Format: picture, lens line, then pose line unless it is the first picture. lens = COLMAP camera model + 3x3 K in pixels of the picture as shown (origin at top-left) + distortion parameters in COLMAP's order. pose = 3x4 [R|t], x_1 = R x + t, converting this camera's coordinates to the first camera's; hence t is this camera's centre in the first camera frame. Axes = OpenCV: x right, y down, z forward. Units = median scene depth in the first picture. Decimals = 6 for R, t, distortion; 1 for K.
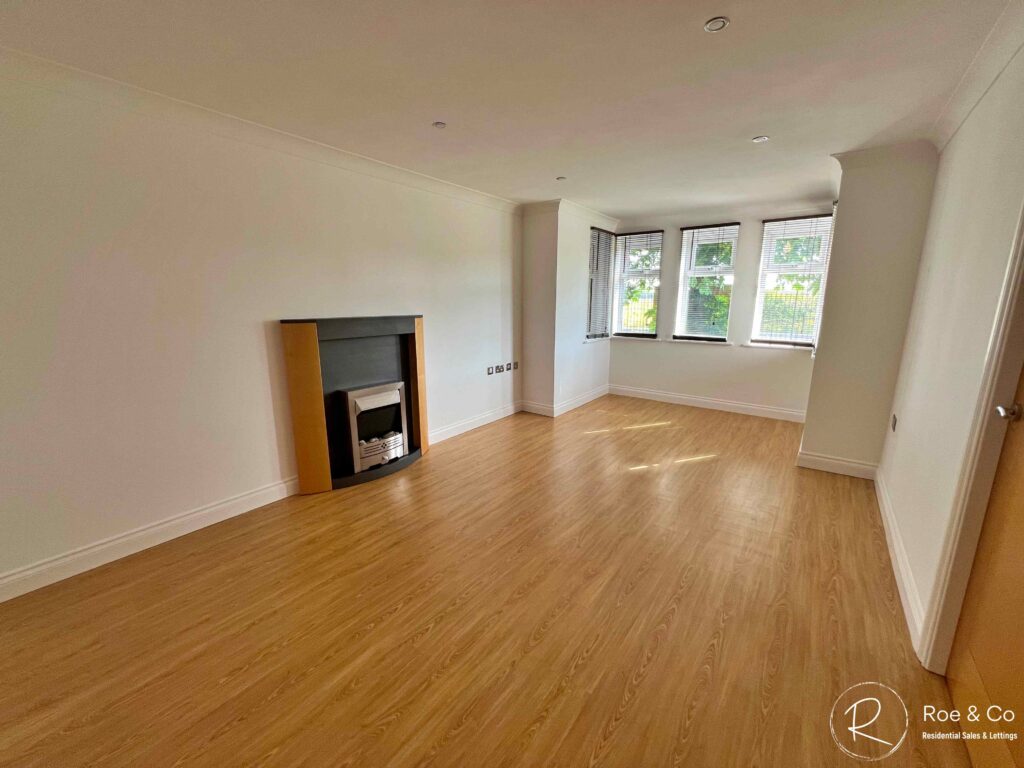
lens RADIAL K [[411.3, 0, 512.0], [0, 411.3, 384.0], [0, 0, 1]] dist [-0.003432, 0.000458]
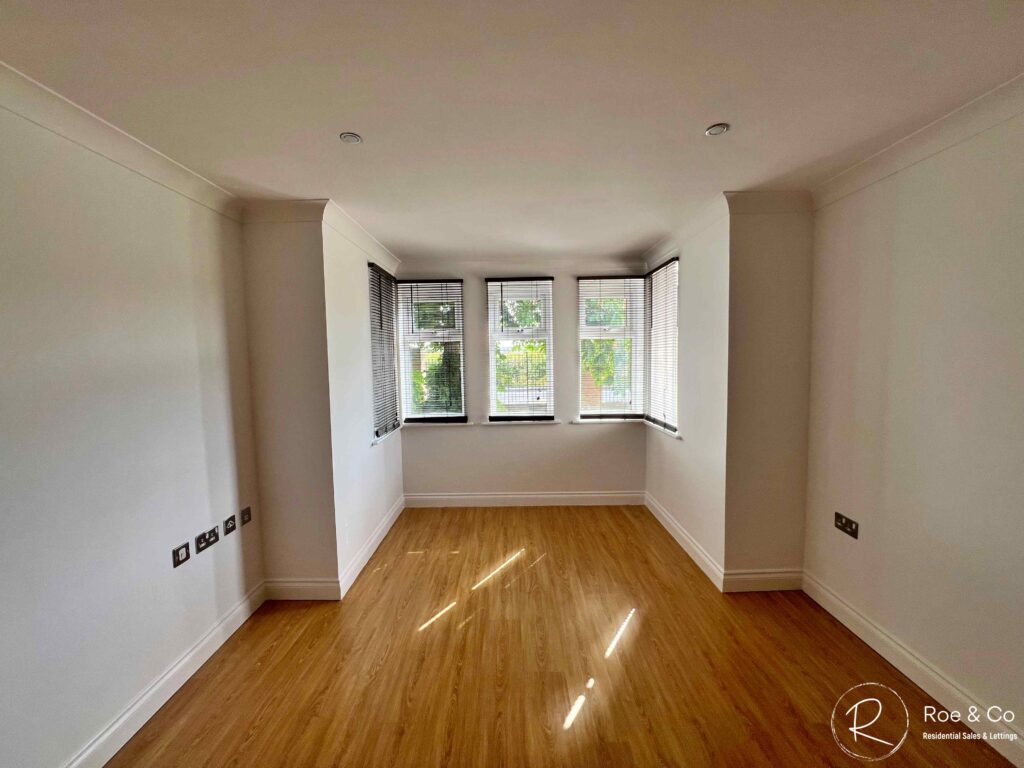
lens RADIAL K [[411.3, 0, 512.0], [0, 411.3, 384.0], [0, 0, 1]] dist [-0.003432, 0.000458]
pose [[0.797216, -0.057134, 0.600985, -0.023590], [0.142815, 0.985102, -0.095796, -0.110386], [-0.586558, 0.162200, 0.793499, 0.413901]]
